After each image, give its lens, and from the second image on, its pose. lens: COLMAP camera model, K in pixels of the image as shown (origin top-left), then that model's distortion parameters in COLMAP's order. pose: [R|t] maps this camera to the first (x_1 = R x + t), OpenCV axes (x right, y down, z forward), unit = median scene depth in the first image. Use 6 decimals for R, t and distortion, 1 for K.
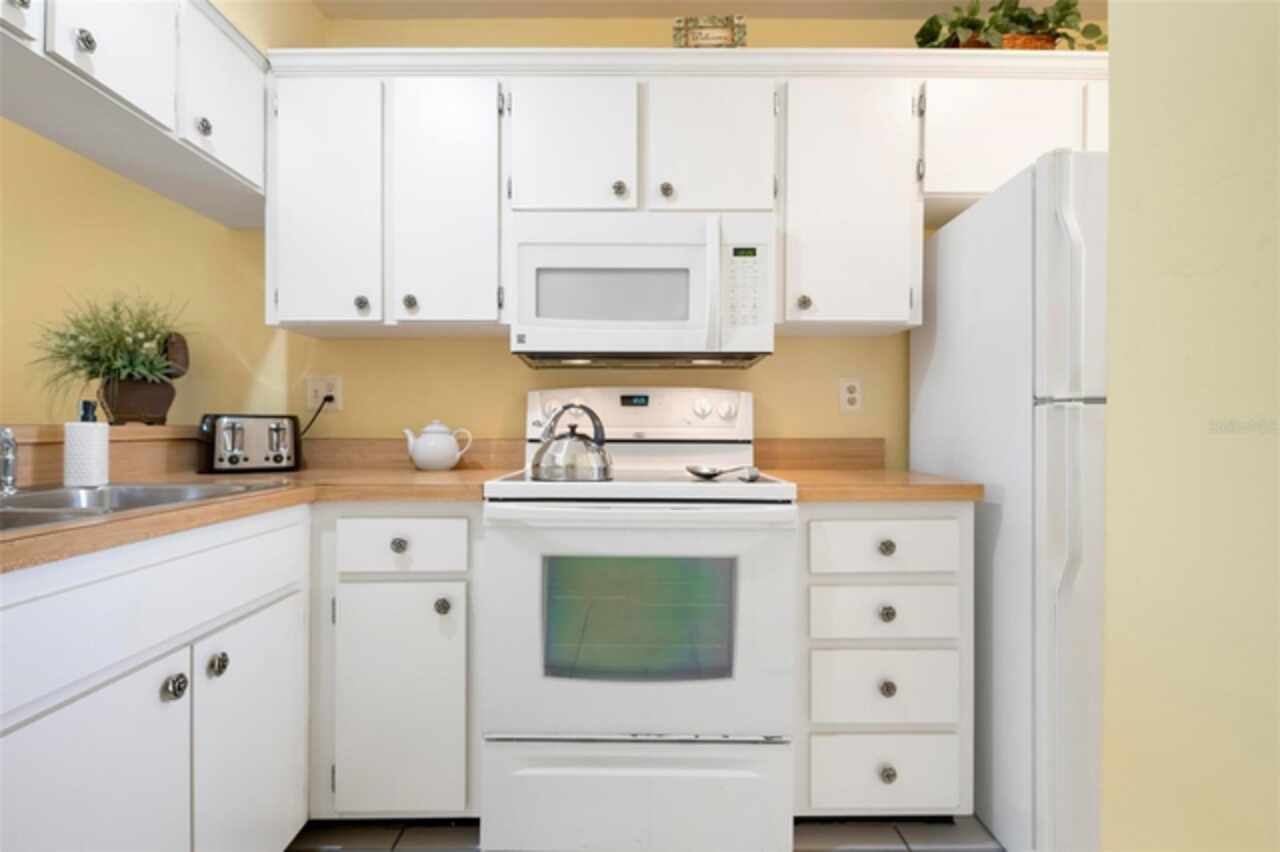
lens RADIAL K [[609.6, 0, 639.2], [0, 609.6, 428.4], [0, 0, 1]] dist [-0.003524, -0.000754]
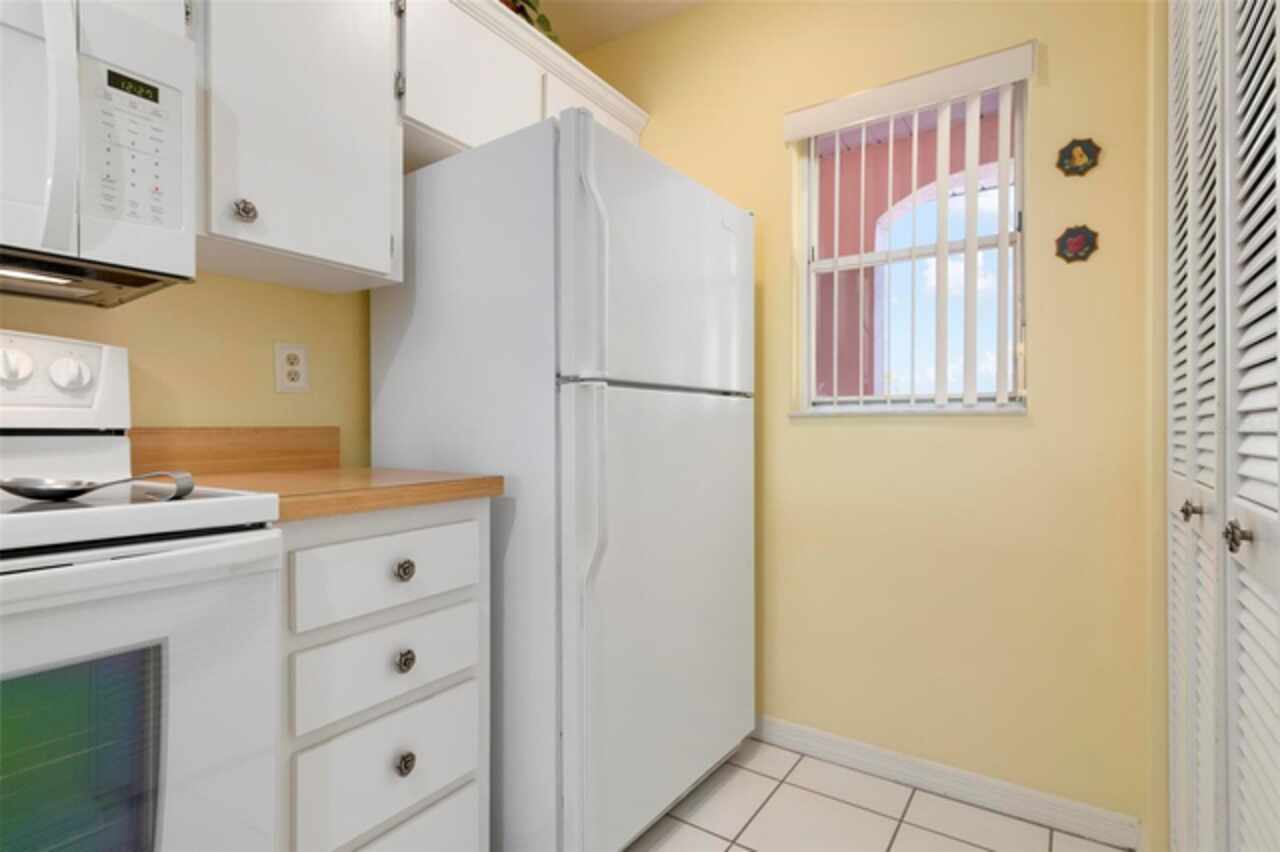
lens RADIAL K [[639.1, 0, 663.6], [0, 639.1, 431.5], [0, 0, 1]] dist [0.027334, -0.013048]
pose [[0.558837, -0.007862, 0.829240, -0.048754], [0.002974, 0.999968, 0.007476, 0.020950], [-0.829272, -0.001712, 0.558842, 0.269903]]
